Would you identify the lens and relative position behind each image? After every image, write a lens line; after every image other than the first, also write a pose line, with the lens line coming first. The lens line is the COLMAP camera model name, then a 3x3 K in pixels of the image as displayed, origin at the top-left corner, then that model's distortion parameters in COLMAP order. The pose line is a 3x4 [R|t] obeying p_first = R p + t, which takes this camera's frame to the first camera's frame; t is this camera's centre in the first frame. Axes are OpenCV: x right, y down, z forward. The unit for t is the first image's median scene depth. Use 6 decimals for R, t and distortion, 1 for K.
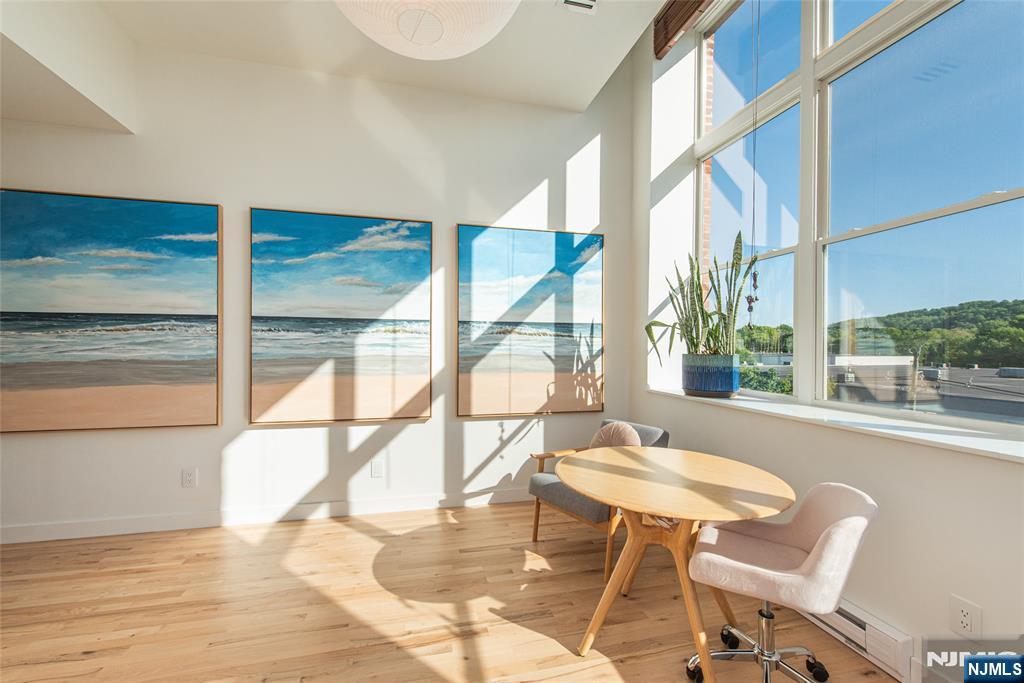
lens RADIAL K [[393.6, 0, 510.1], [0, 393.6, 345.6], [0, 0, 1]] dist [0.005290, -0.000274]
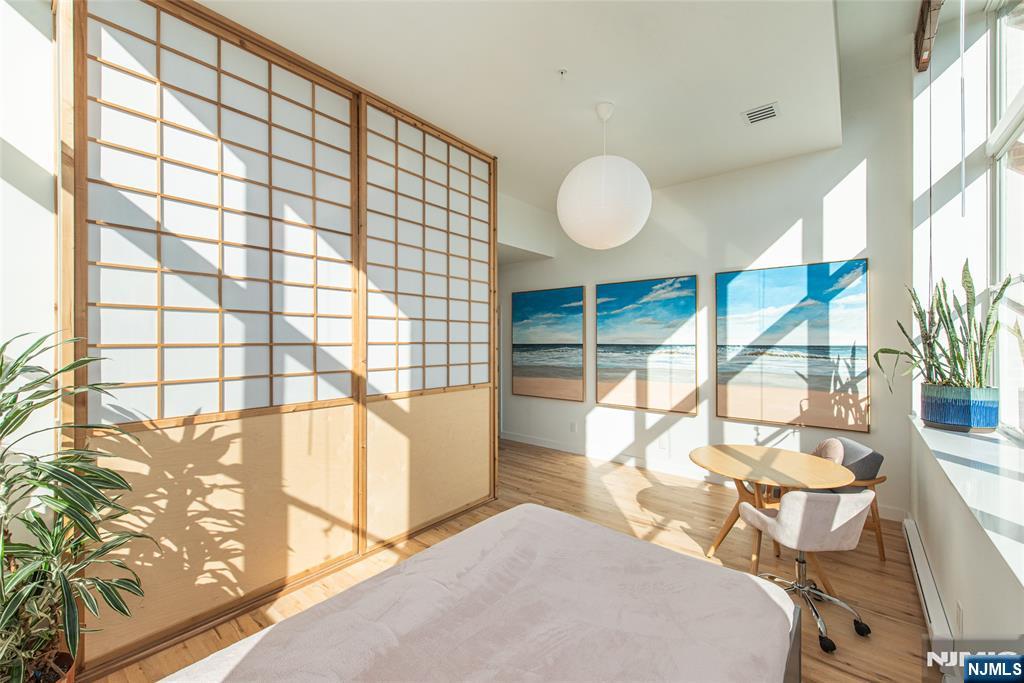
lens RADIAL K [[413.1, 0, 527.1], [0, 413.1, 340.8], [0, 0, 1]] dist [-0.000585, -0.000291]
pose [[0.604928, -0.005840, -0.796259, 0.601514], [0.002952, 0.999983, -0.005091, -0.072759], [0.796275, 0.000730, 0.604935, -0.368996]]
